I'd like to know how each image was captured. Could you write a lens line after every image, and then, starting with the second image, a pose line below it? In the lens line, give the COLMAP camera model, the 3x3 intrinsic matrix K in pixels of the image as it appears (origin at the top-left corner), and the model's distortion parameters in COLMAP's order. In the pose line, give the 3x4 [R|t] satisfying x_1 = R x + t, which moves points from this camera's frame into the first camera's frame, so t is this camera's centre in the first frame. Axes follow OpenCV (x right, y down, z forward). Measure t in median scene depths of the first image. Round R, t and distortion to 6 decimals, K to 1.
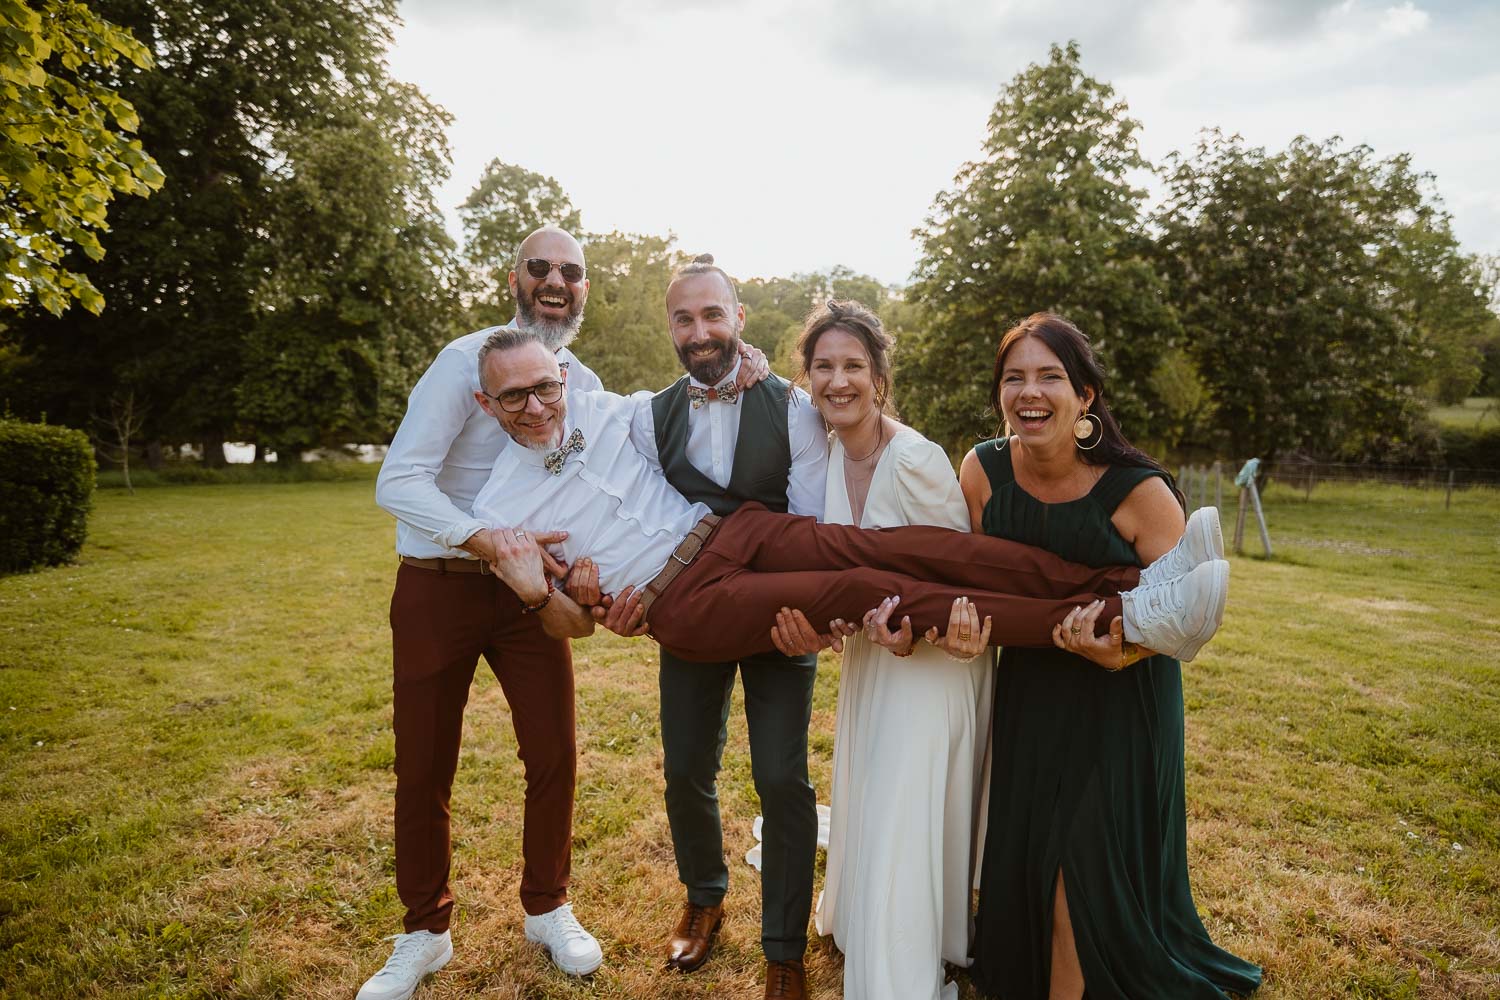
lens RADIAL K [[875.4, 0, 774.5], [0, 875.4, 504.4], [0, 0, 1]] dist [-0.023228, 0.012763]
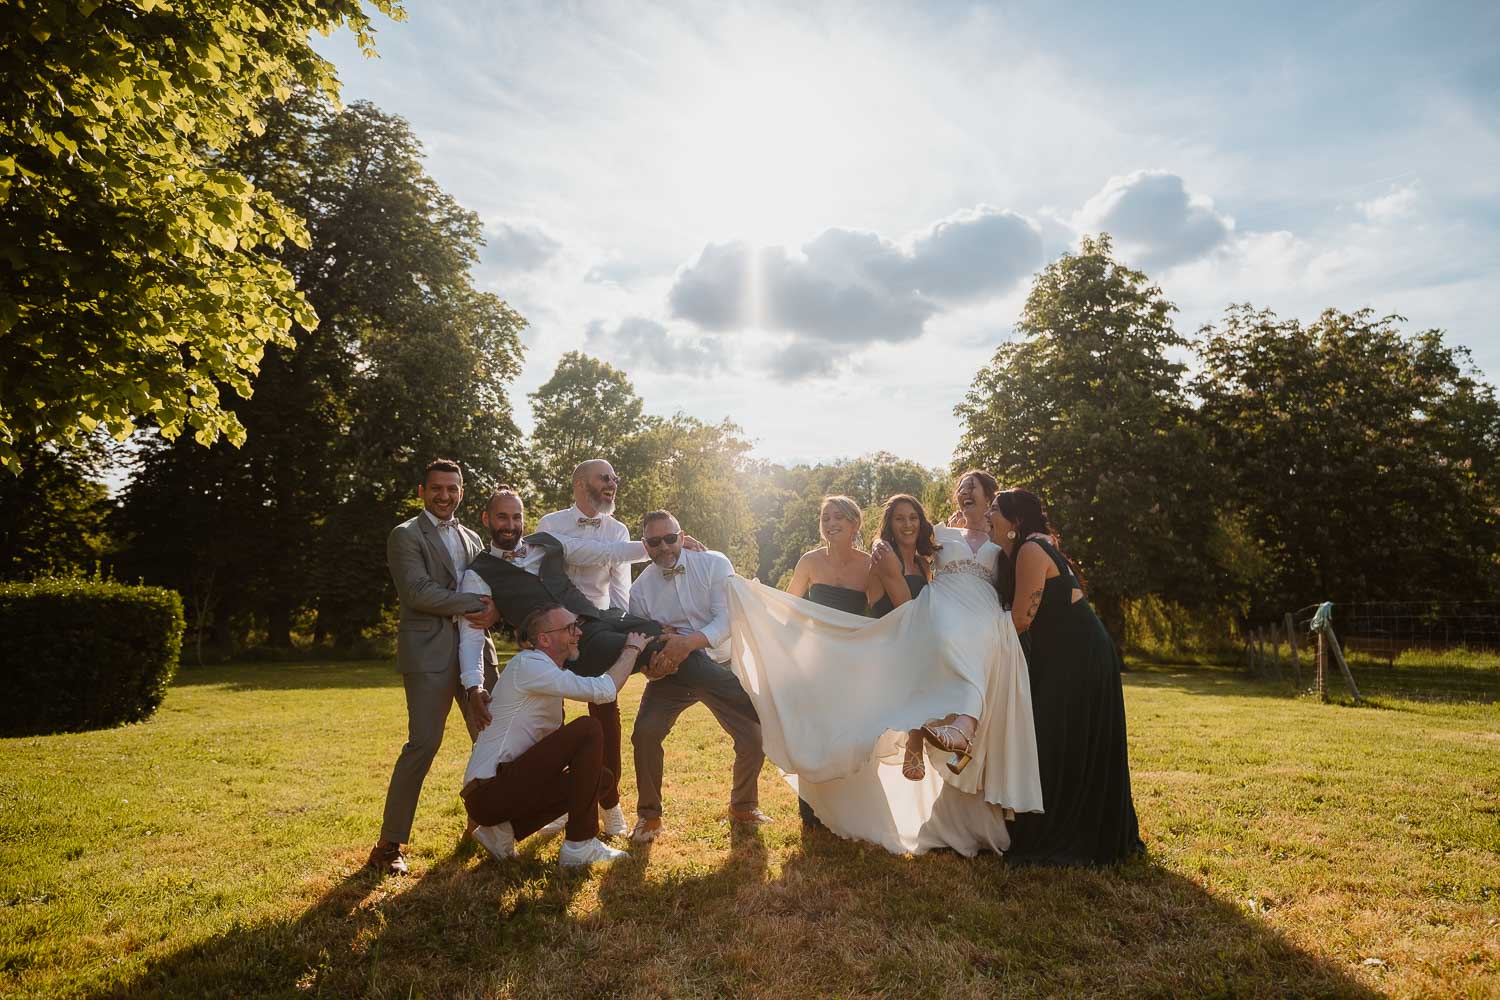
lens RADIAL K [[882.3, 0, 765.7], [0, 882.3, 499.8], [0, 0, 1]] dist [-0.039077, 0.032952]
pose [[0.998053, -0.017729, -0.059794, -0.008294], [0.004288, 0.975983, -0.217805, 0.020292], [0.062219, 0.217125, 0.974159, -0.008146]]
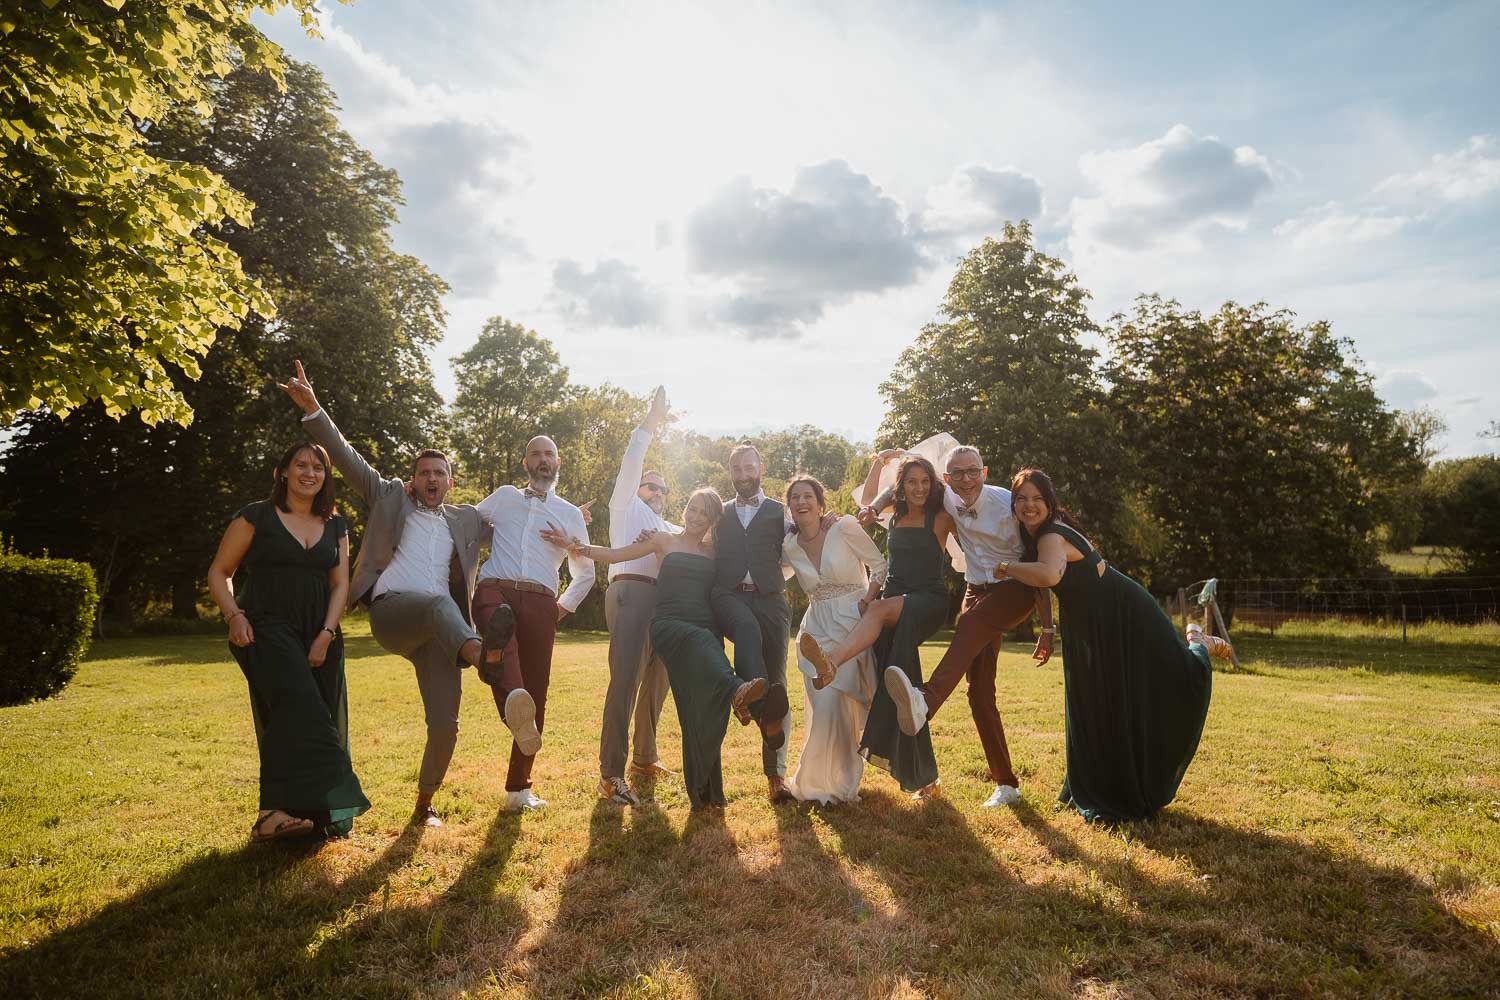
lens RADIAL K [[883.4, 0, 772.1], [0, 883.4, 500.7], [0, 0, 1]] dist [-0.035339, 0.025481]
pose [[0.999434, -0.005065, 0.033260, -0.012346], [0.011083, 0.982987, -0.183340, 0.019733], [-0.031766, 0.183605, 0.982487, -0.026668]]
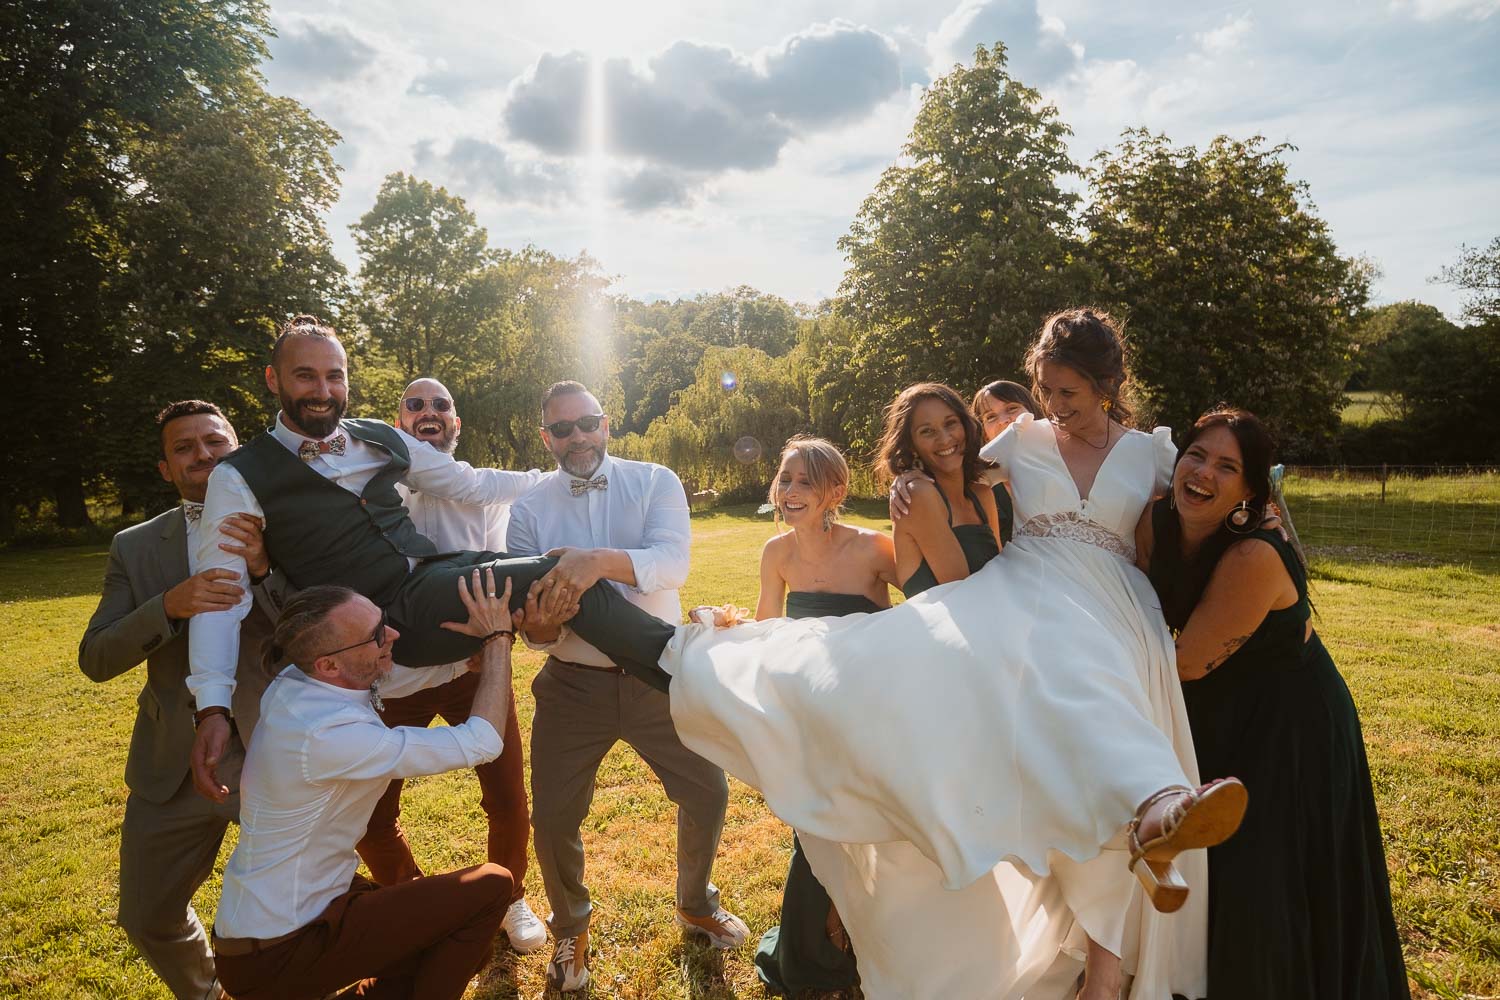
lens RADIAL K [[867.1, 0, 766.6], [0, 867.1, 500.2], [0, 0, 1]] dist [-0.035907, 0.028771]
pose [[0.994041, -0.051220, 0.096220, -0.028839], [0.053905, 0.998220, -0.025504, -0.009809], [-0.094743, 0.030539, 0.995033, 0.076069]]
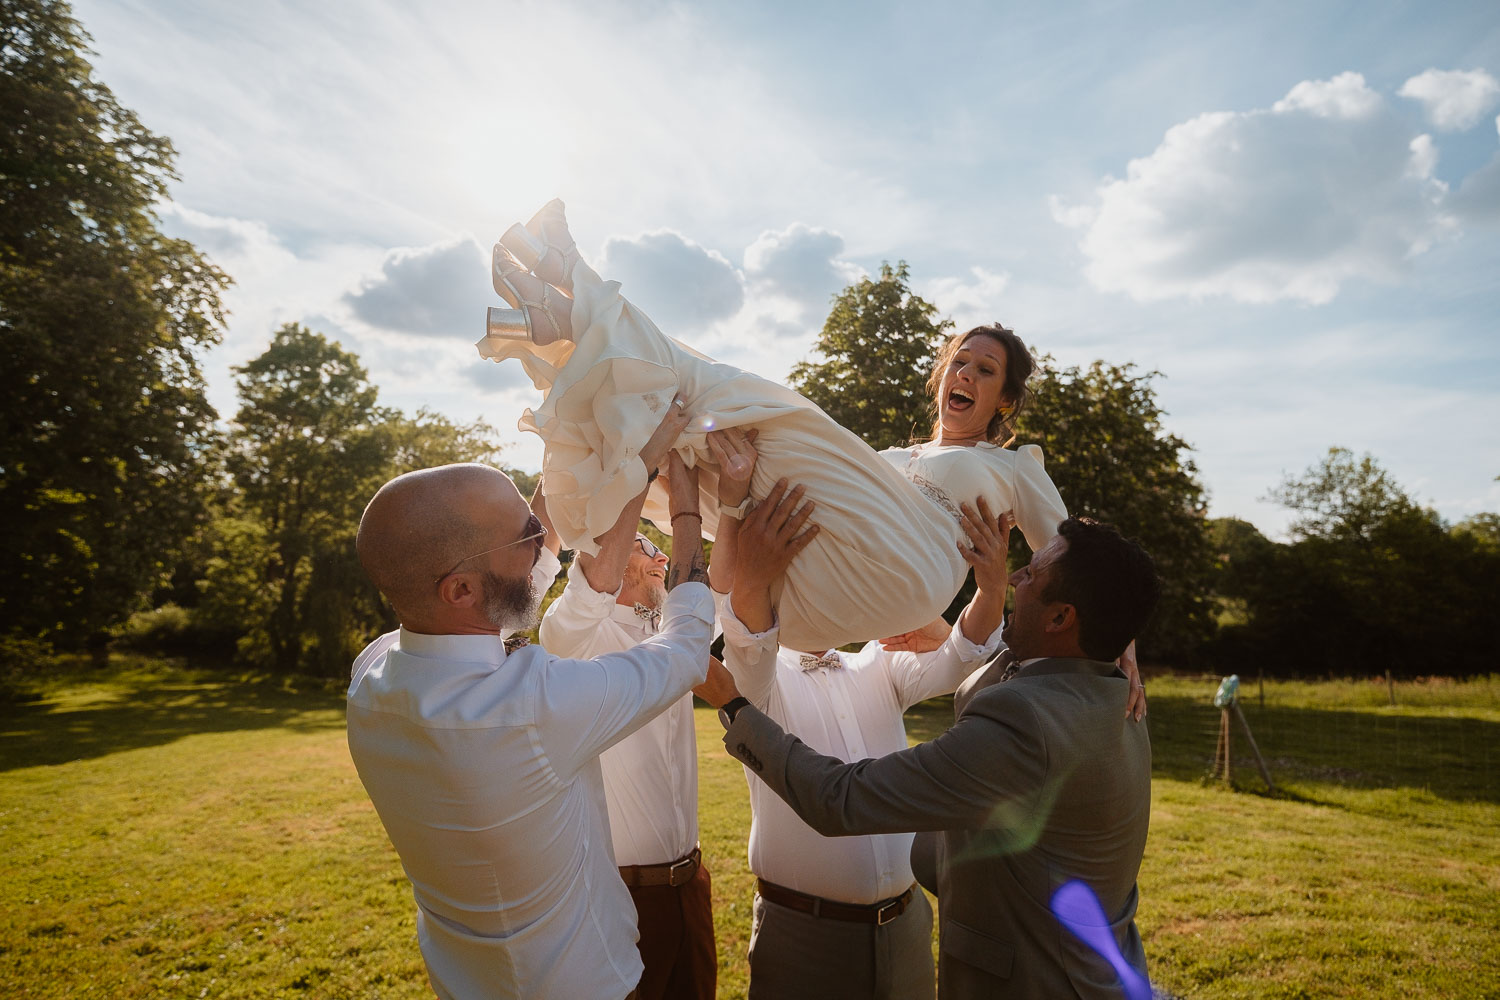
lens RADIAL K [[867.1, 0, 766.6], [0, 867.1, 500.2], [0, 0, 1]] dist [-0.035907, 0.028771]
pose [[0.969413, 0.033102, 0.243193, -0.056321], [0.022669, 0.974552, -0.223013, -0.017998], [-0.244386, 0.221704, 0.943993, 0.106511]]
